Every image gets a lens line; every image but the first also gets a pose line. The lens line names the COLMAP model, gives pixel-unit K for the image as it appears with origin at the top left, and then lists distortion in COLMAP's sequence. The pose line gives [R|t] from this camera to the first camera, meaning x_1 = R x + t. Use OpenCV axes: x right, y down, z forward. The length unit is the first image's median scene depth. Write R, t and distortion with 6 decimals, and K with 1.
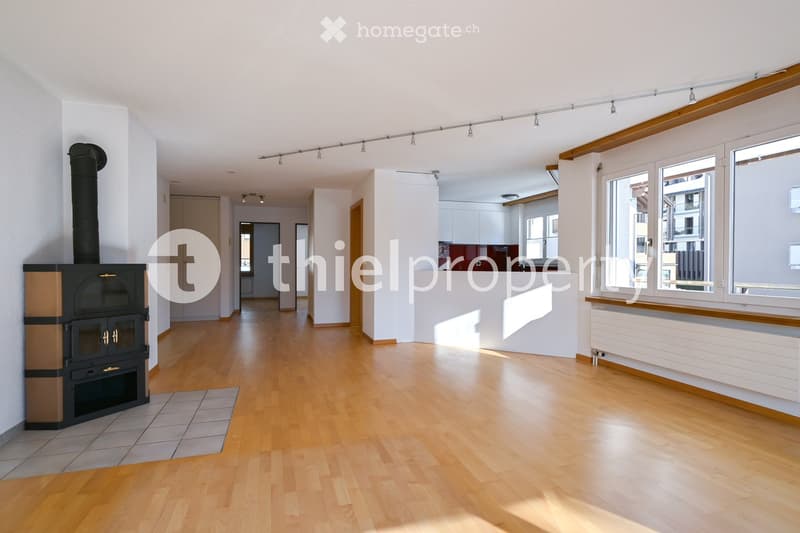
lens RADIAL K [[413.8, 0, 403.7], [0, 413.8, 268.0], [0, 0, 1]] dist [-0.003140, -0.000440]
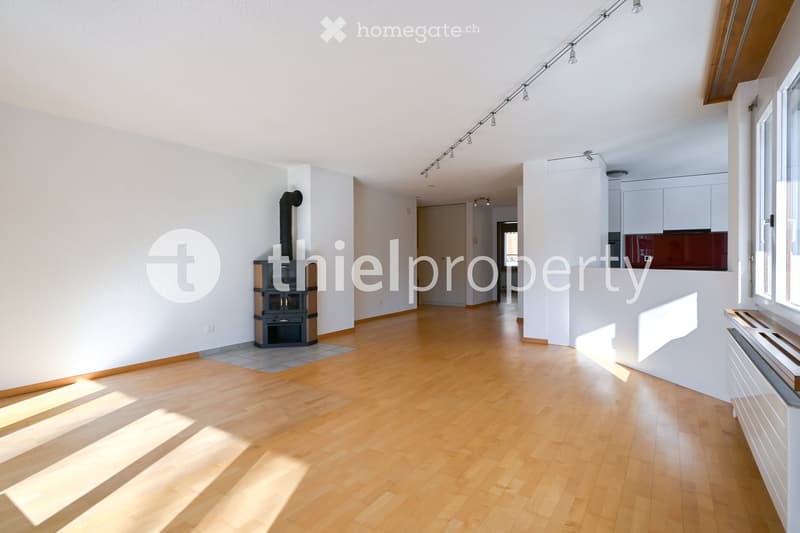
lens RADIAL K [[408.9, 0, 393.4], [0, 408.9, 263.0], [0, 0, 1]] dist [0.001408, 0.000282]
pose [[0.619448, 0.003384, -0.785030, 0.781744], [-0.003496, 0.999993, 0.001552, -0.002924], [0.785030, 0.001783, 0.619456, 0.244632]]
